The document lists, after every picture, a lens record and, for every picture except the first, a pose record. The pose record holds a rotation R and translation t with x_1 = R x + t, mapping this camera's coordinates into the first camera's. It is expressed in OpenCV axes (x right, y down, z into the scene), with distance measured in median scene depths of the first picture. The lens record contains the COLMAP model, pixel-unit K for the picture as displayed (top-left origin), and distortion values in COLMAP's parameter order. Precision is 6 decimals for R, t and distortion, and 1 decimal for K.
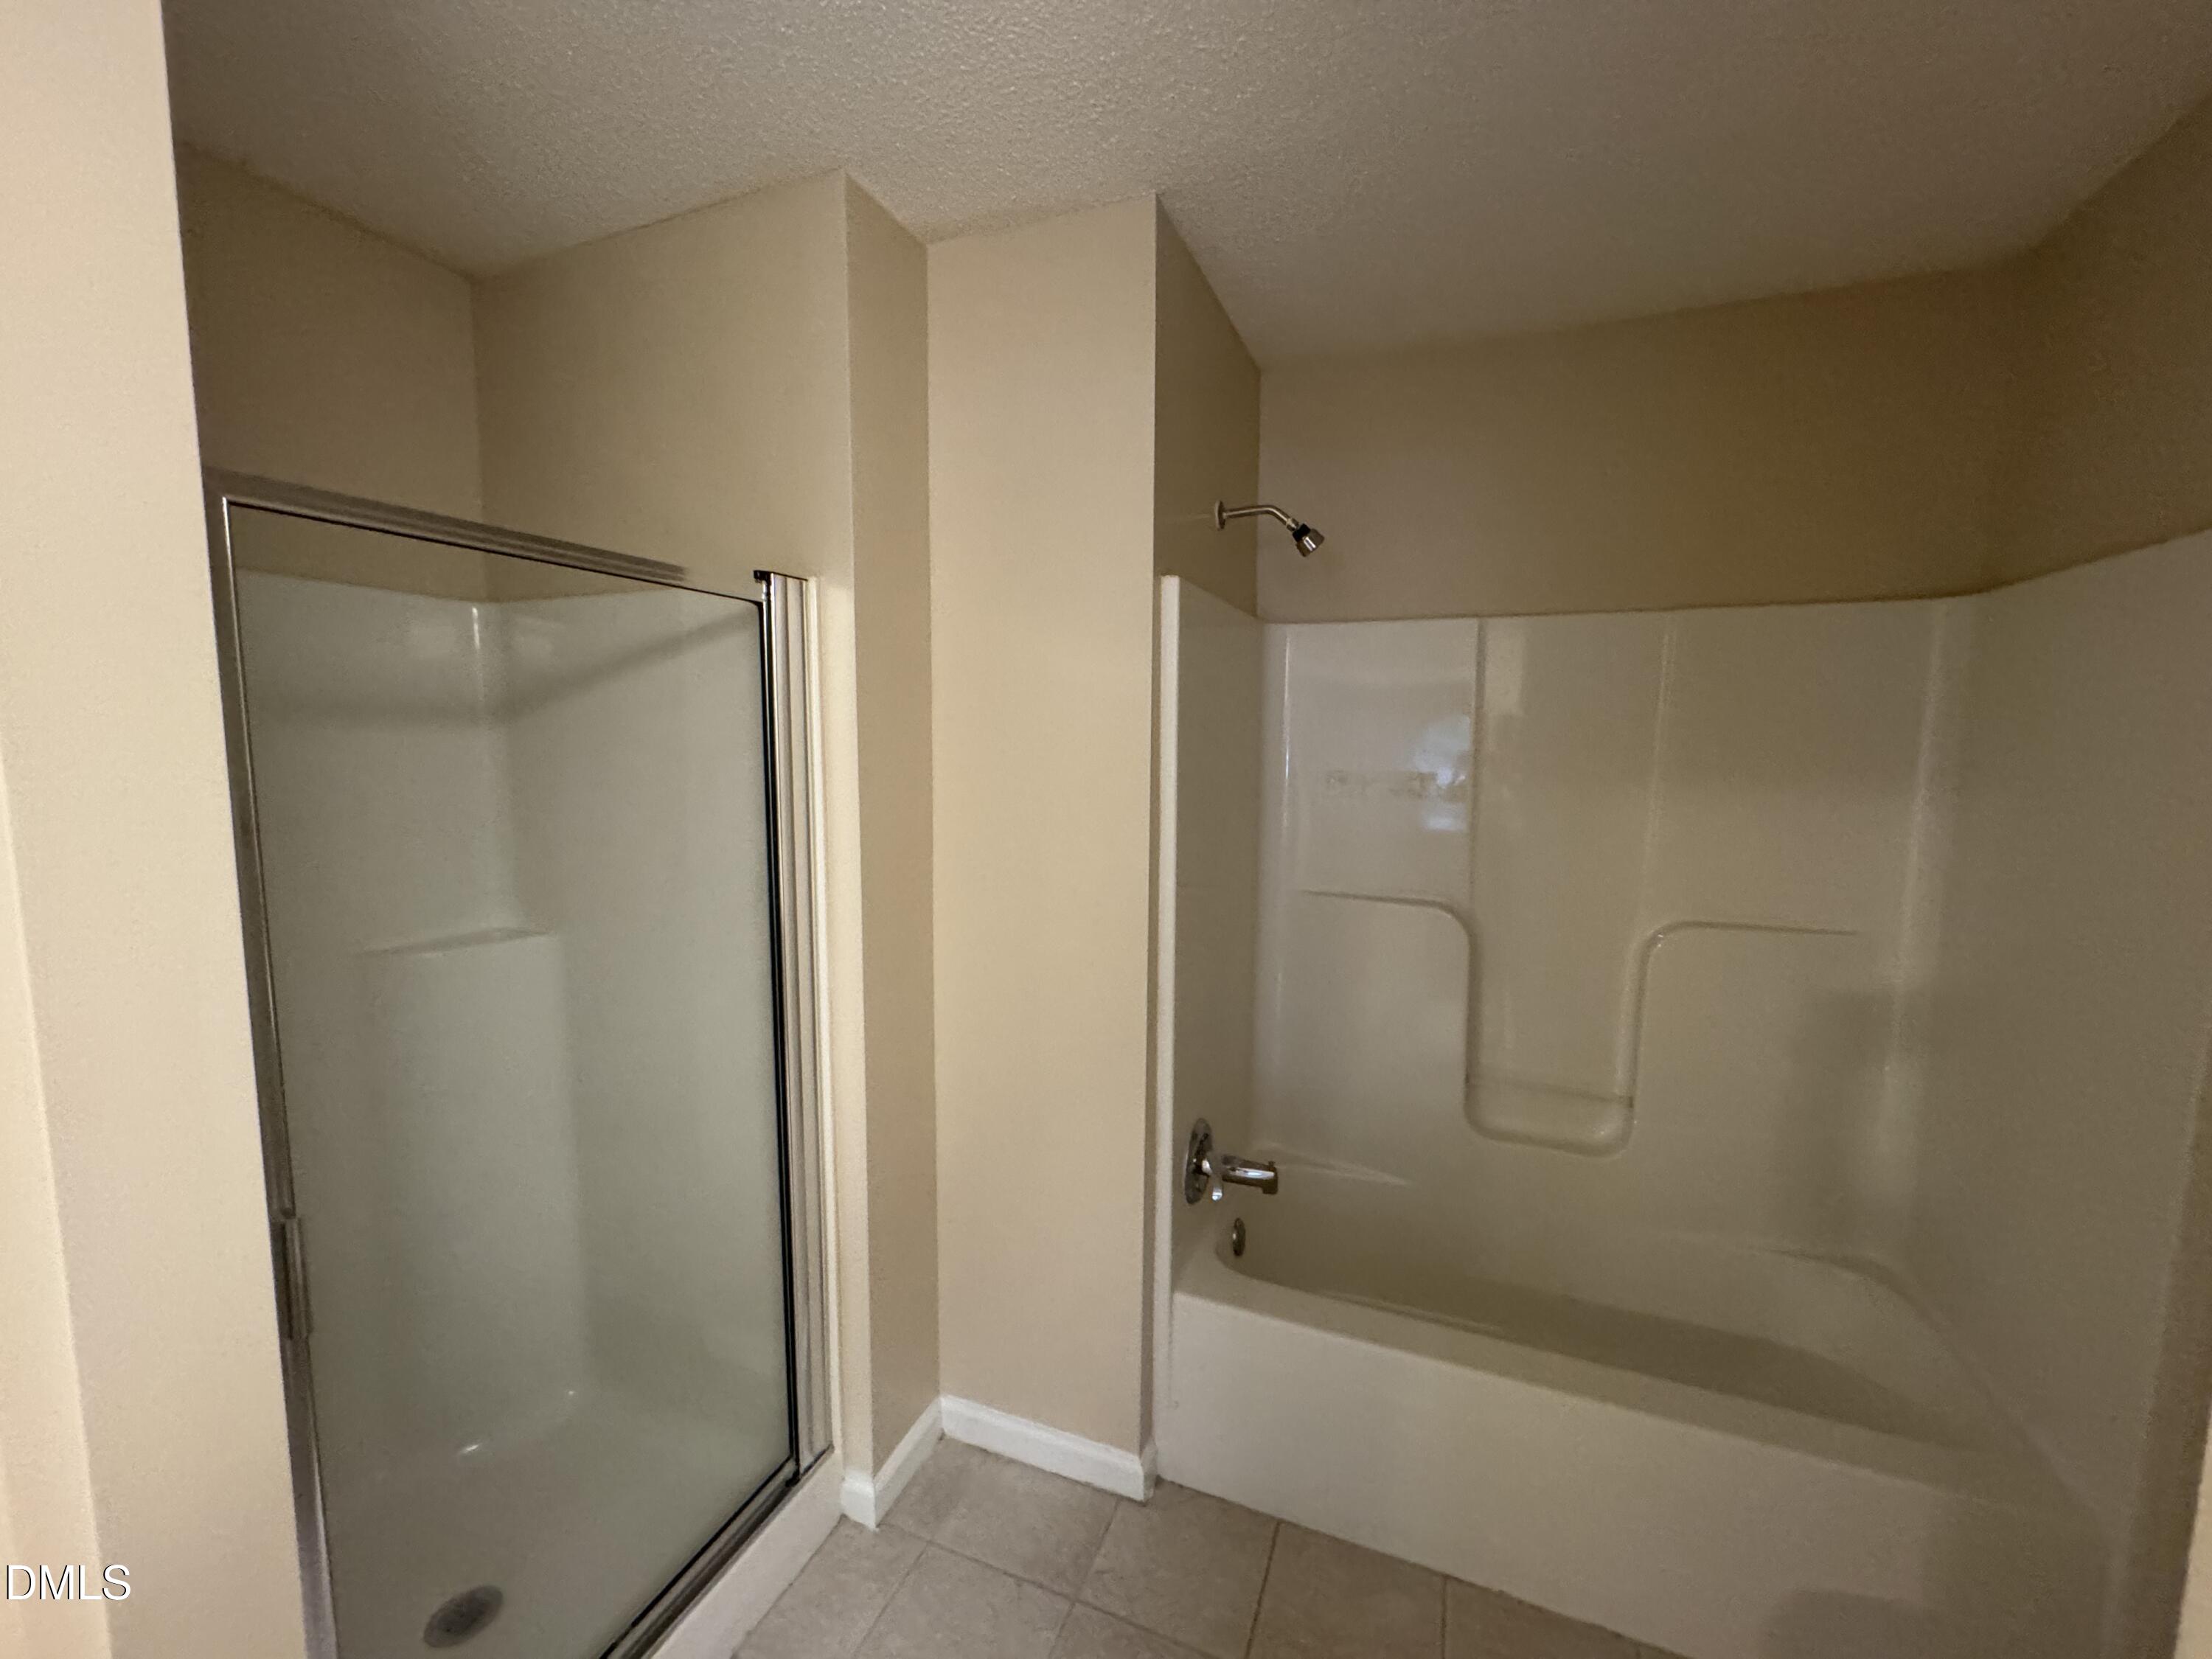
lens RADIAL K [[886.0, 0, 1106.1], [0, 886.0, 829.2], [0, 0, 1]] dist [0.000021, -0.000329]
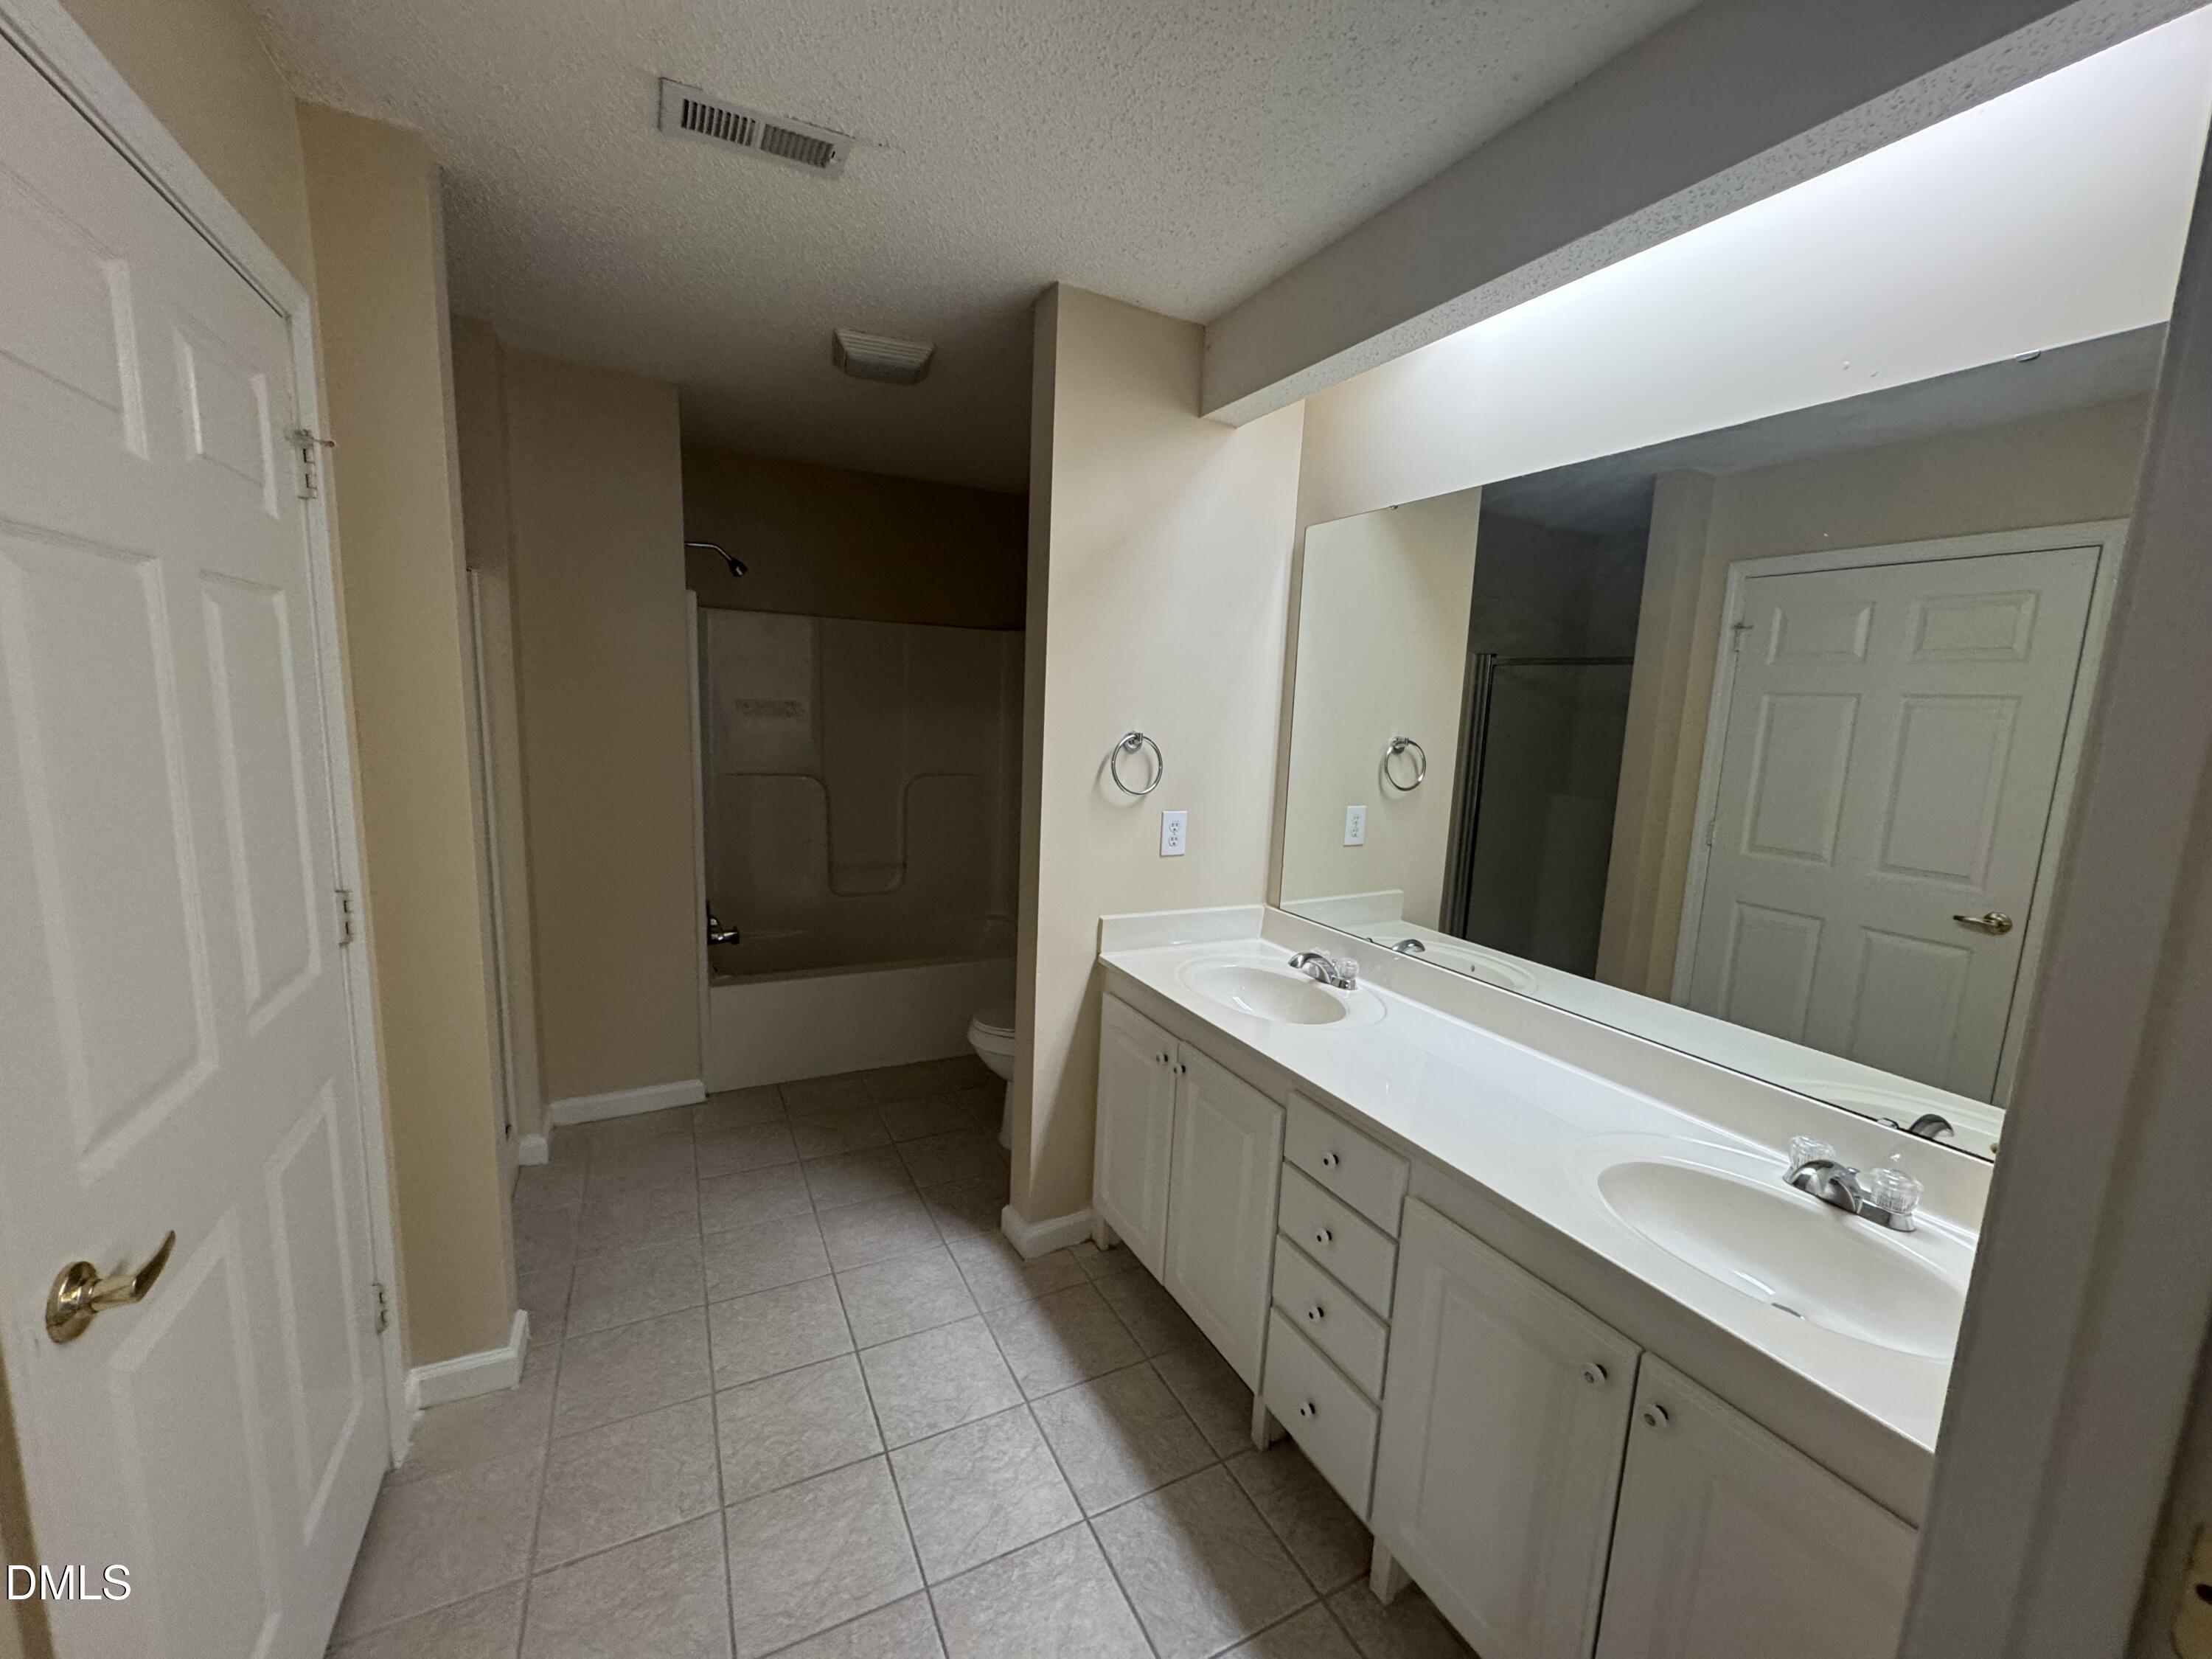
lens RADIAL K [[886.0, 0, 1102.1], [0, 886.0, 820.8], [0, 0, 1]] dist [0.000021, -0.000329]
pose [[0.665967, -0.090682, 0.740449, -0.601958], [0.047518, 0.995725, 0.079208, 0.068017], [-0.744467, -0.017565, 0.667429, -0.690763]]
